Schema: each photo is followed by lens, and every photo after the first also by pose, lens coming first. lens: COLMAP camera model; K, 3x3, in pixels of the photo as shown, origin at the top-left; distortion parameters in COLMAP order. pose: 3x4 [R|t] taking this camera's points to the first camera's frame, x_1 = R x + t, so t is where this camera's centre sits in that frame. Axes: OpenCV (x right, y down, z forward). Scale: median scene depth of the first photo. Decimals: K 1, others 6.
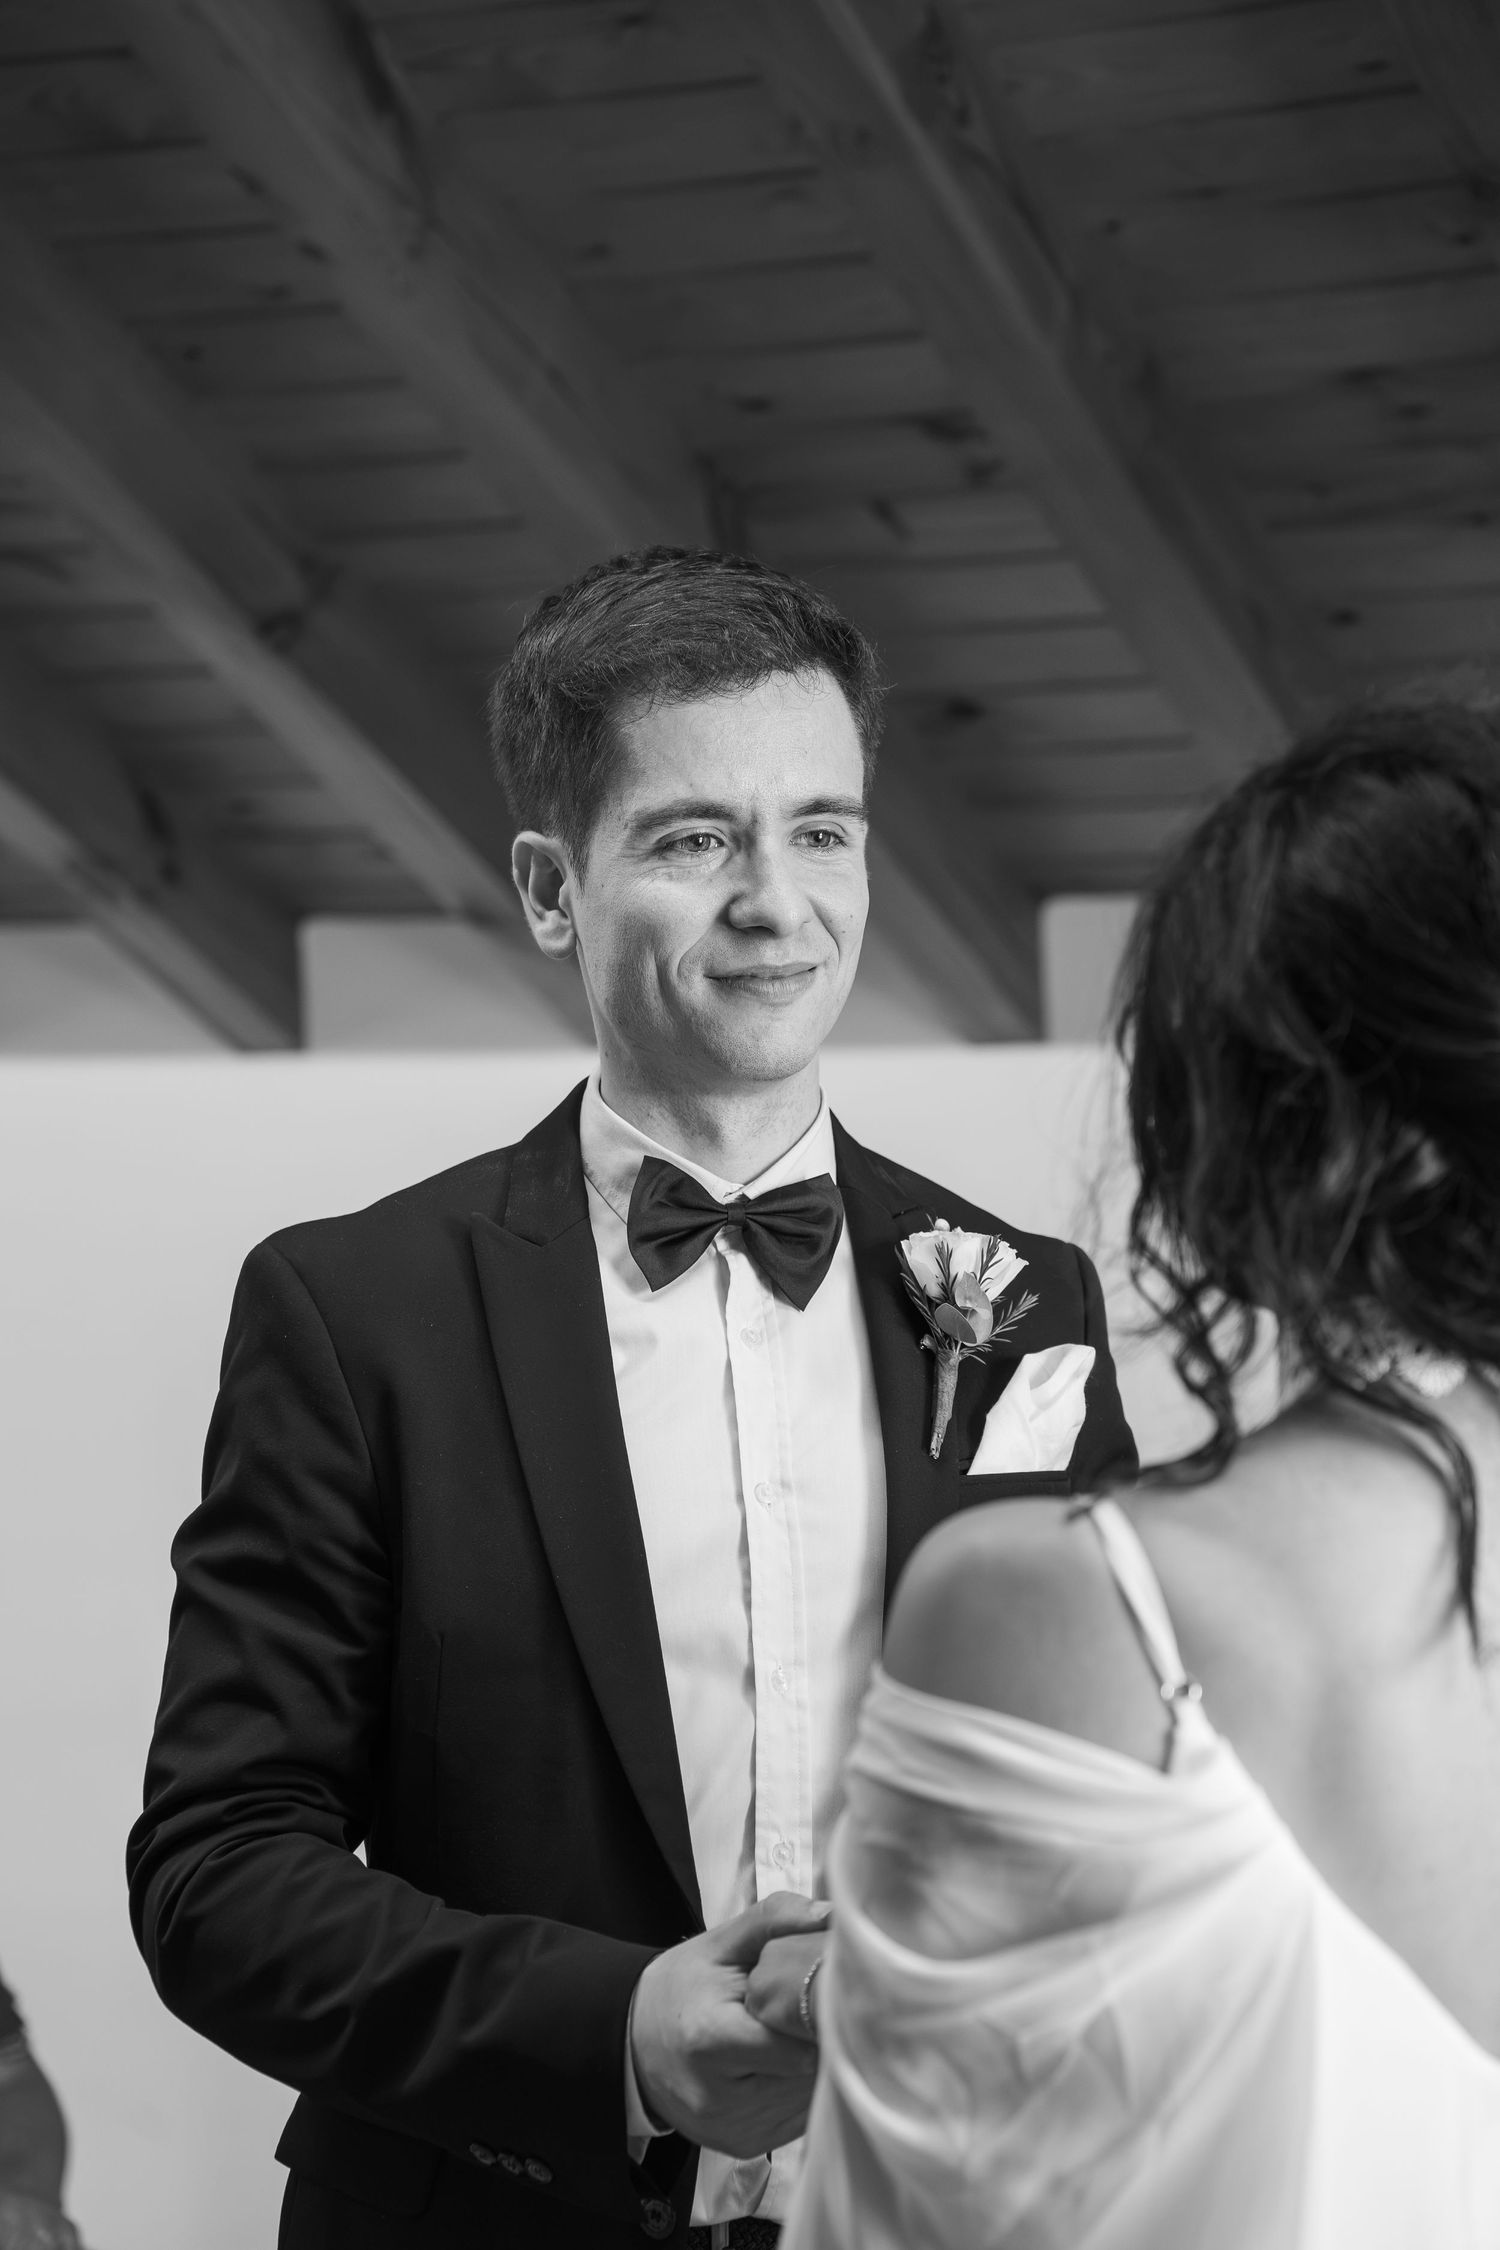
lens RADIAL K [[4757.0, 0, 760.3], [0, 4757.0, 1120.7], [0, 0, 1]] dist [0.675576, 0.000000]
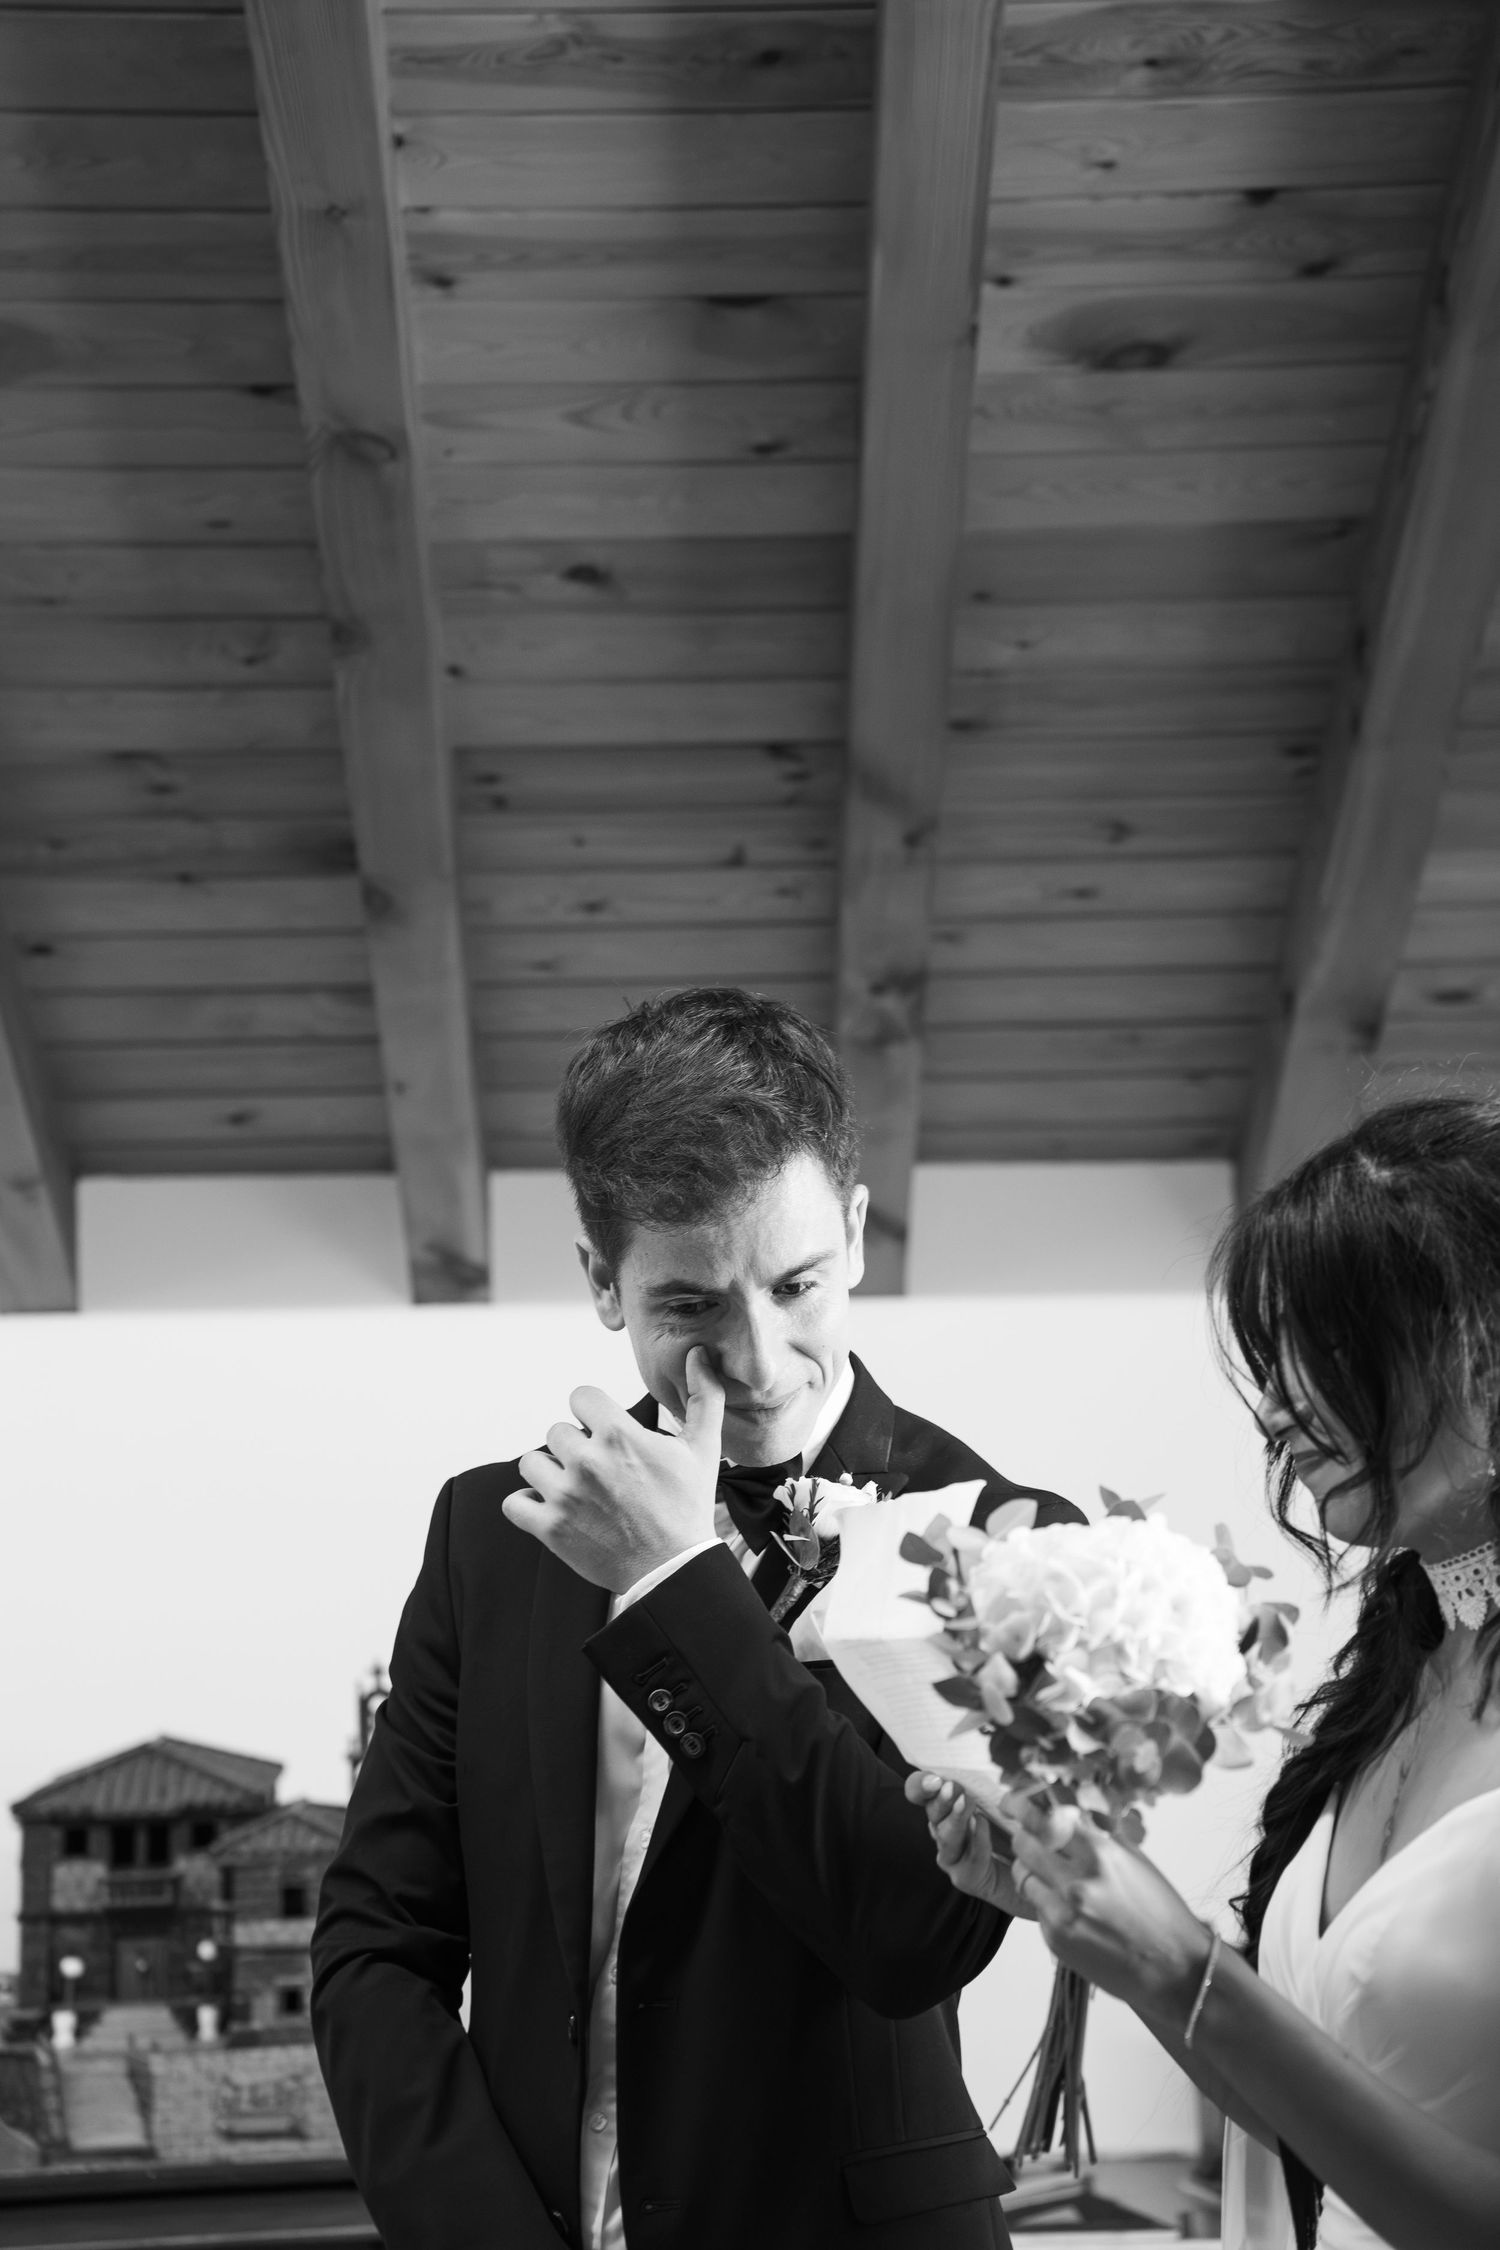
lens RADIAL K [[4757.0, 0, 727.8], [0, 4757.0, 1123.4], [0, 0, 1]] dist [0.675576, 0.000000]
pose [[0.887911, 0.015473, 0.459754, -0.283305], [0.009236, 0.998633, -0.051447, -0.002276], [-0.459922, 0.049927, 0.886555, -0.099077]]
